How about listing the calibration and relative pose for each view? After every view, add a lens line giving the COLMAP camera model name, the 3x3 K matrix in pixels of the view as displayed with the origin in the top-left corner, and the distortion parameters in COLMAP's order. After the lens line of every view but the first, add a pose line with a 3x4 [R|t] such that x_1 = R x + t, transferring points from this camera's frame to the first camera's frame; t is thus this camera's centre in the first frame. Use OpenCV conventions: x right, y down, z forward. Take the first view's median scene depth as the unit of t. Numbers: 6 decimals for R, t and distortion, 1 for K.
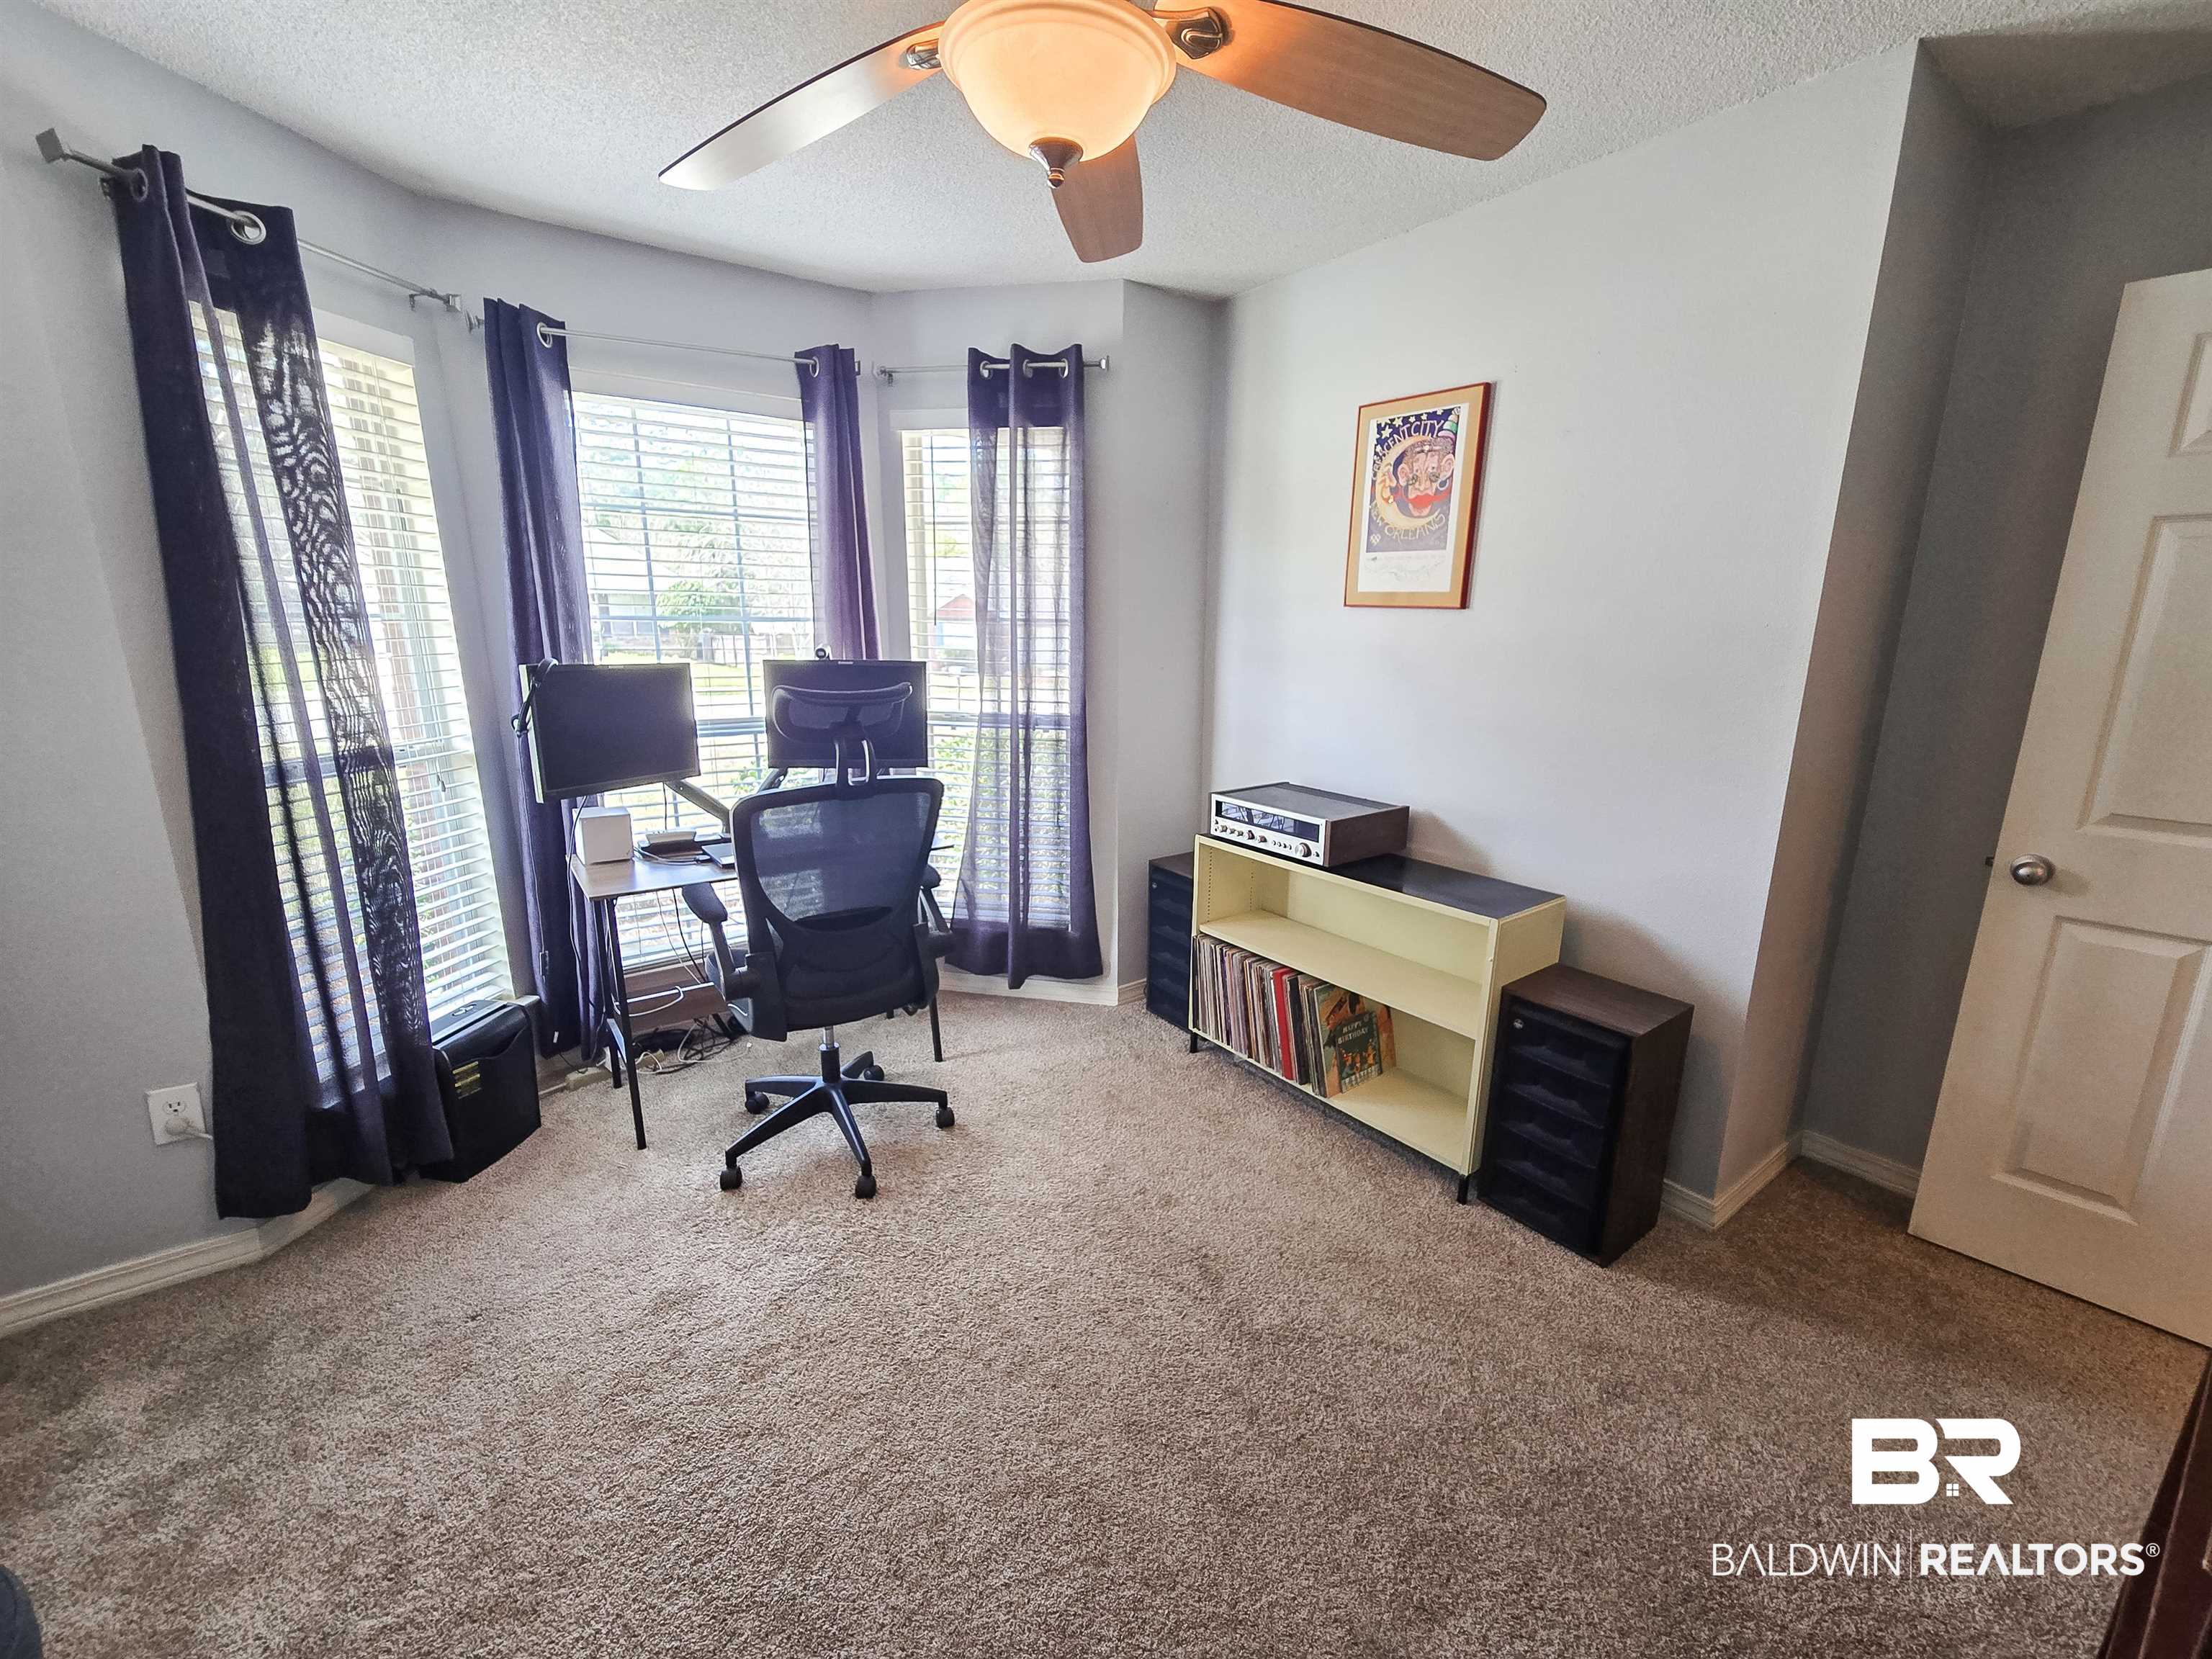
lens RADIAL K [[889.4, 0, 1106.0], [0, 889.4, 829.5], [0, 0, 1]] dist [0.000273, -0.000301]
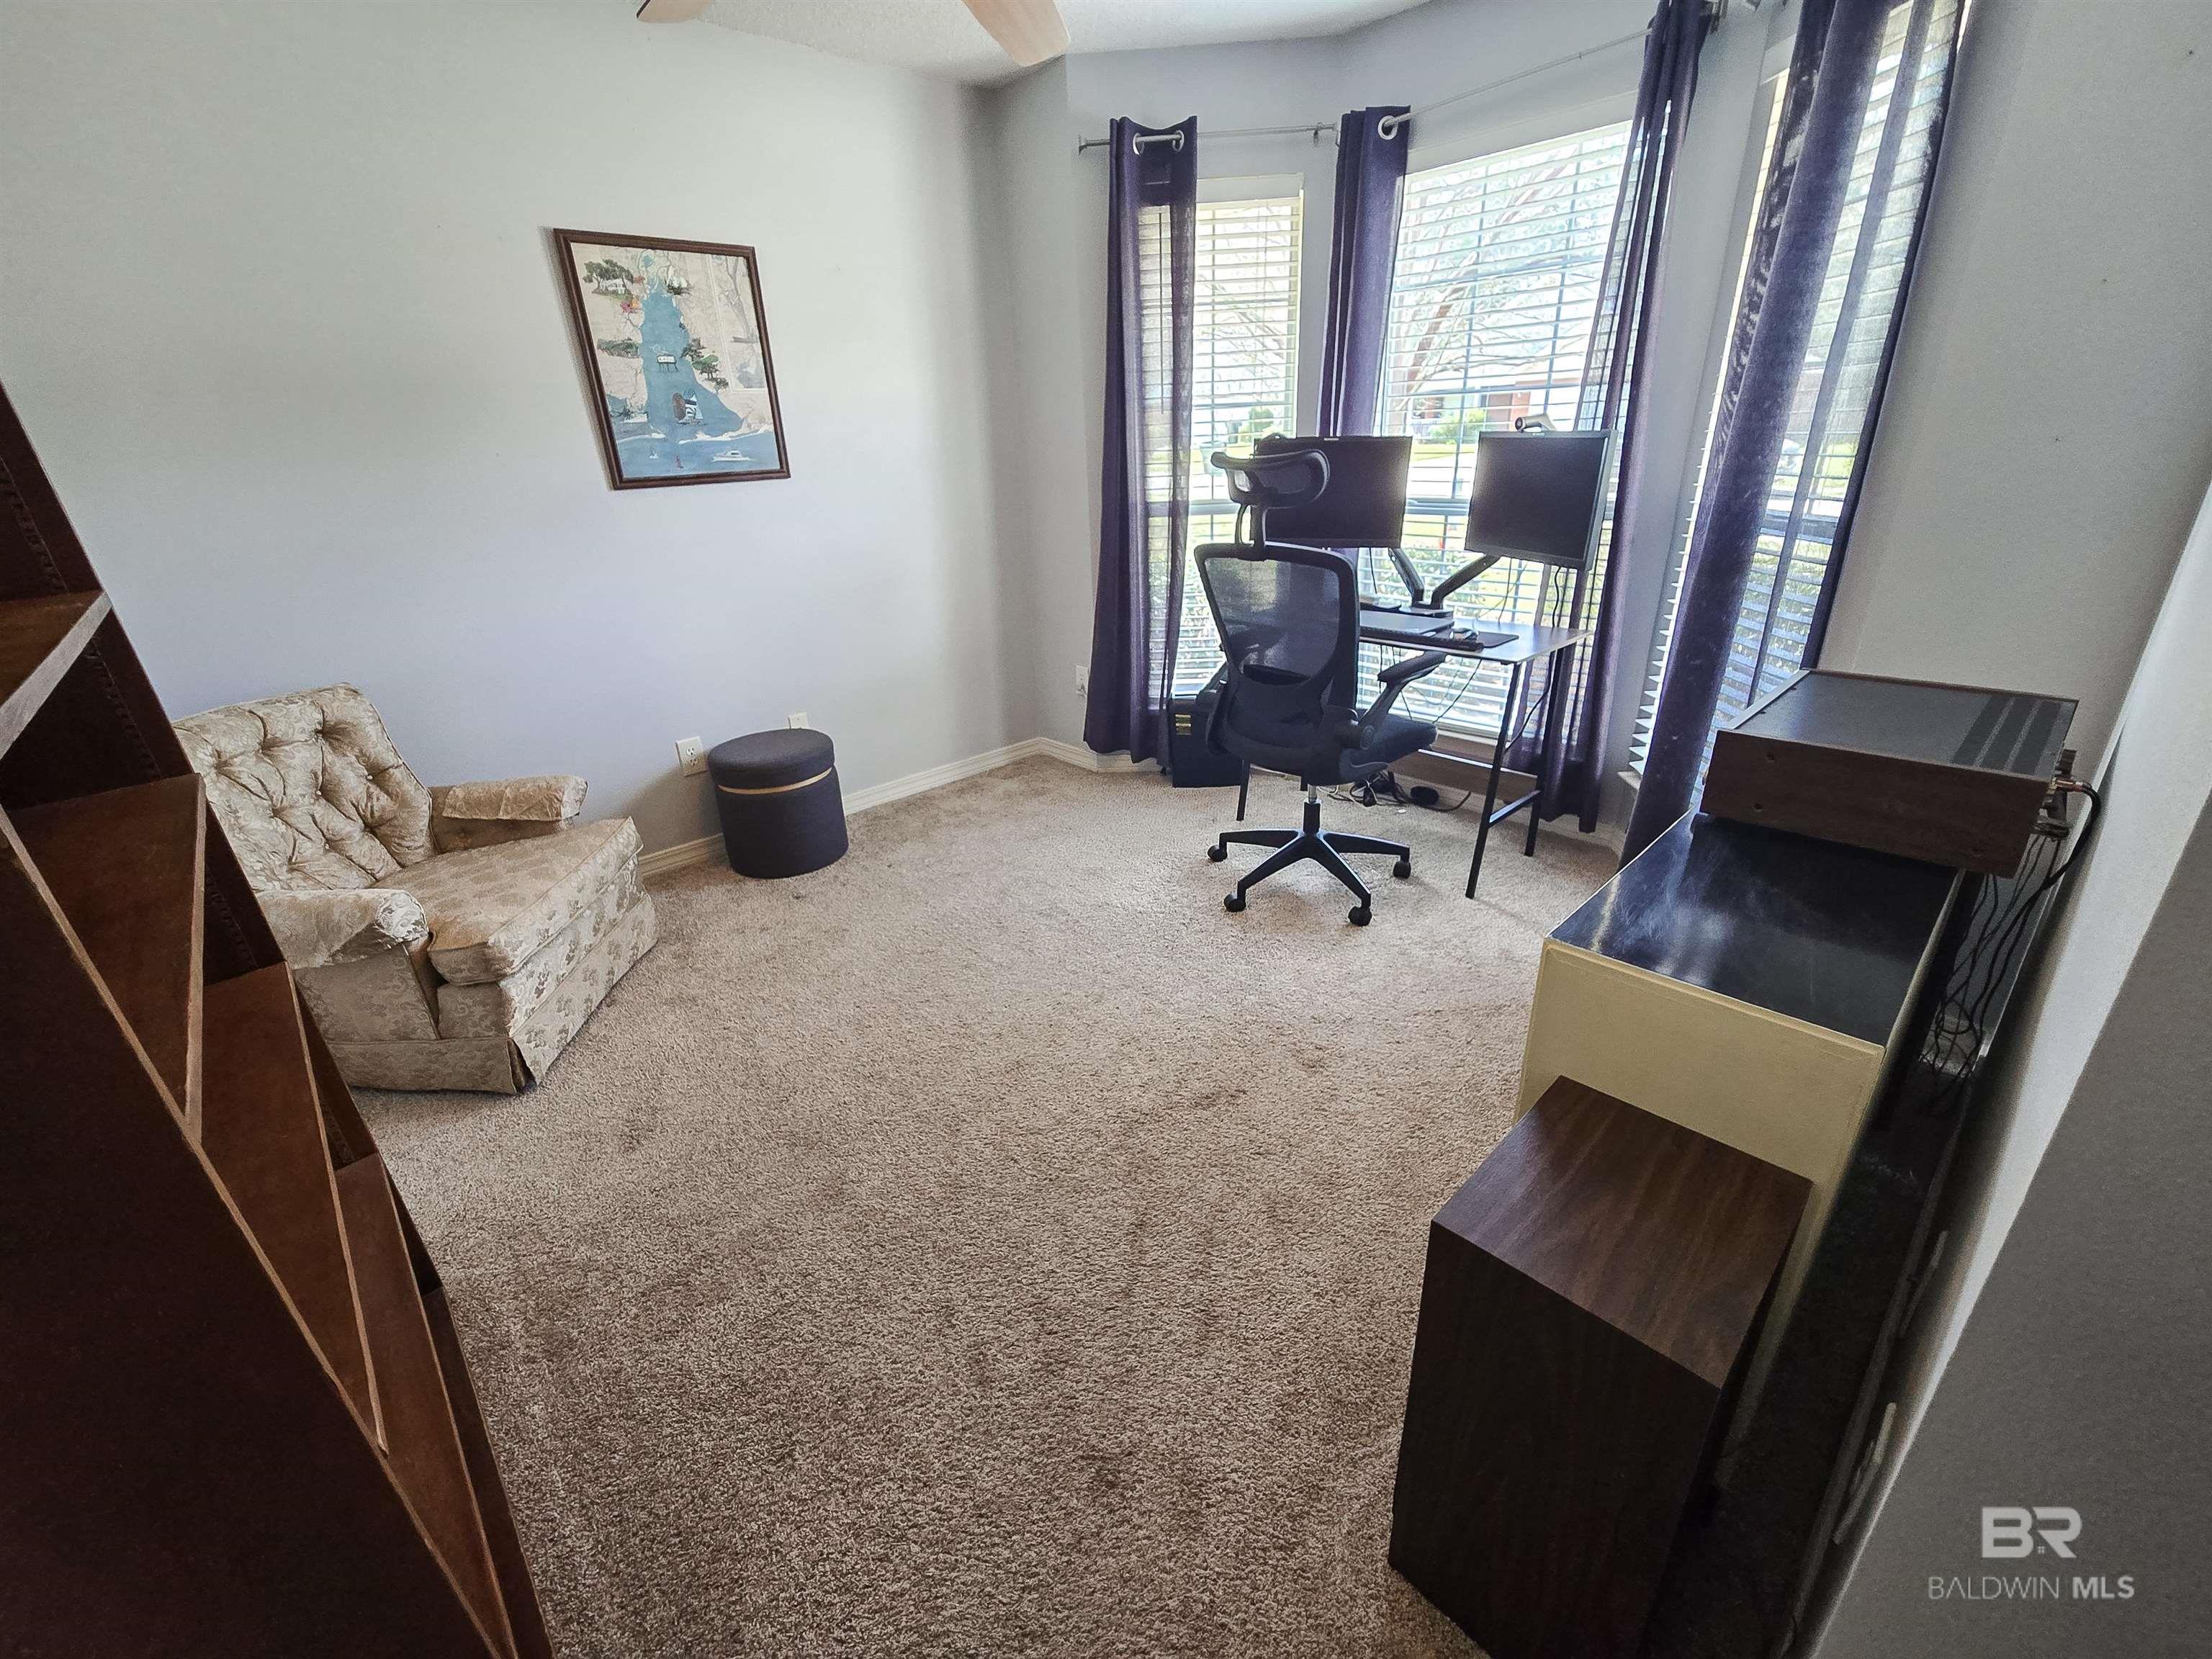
lens RADIAL K [[889.4, 0, 1106.0], [0, 889.4, 829.5], [0, 0, 1]] dist [0.000273, -0.000301]
pose [[0.154651, 0.398541, -0.904018, 0.763600], [-0.184262, 0.910607, 0.369923, -0.106125], [0.970634, 0.109367, 0.214262, 0.563267]]
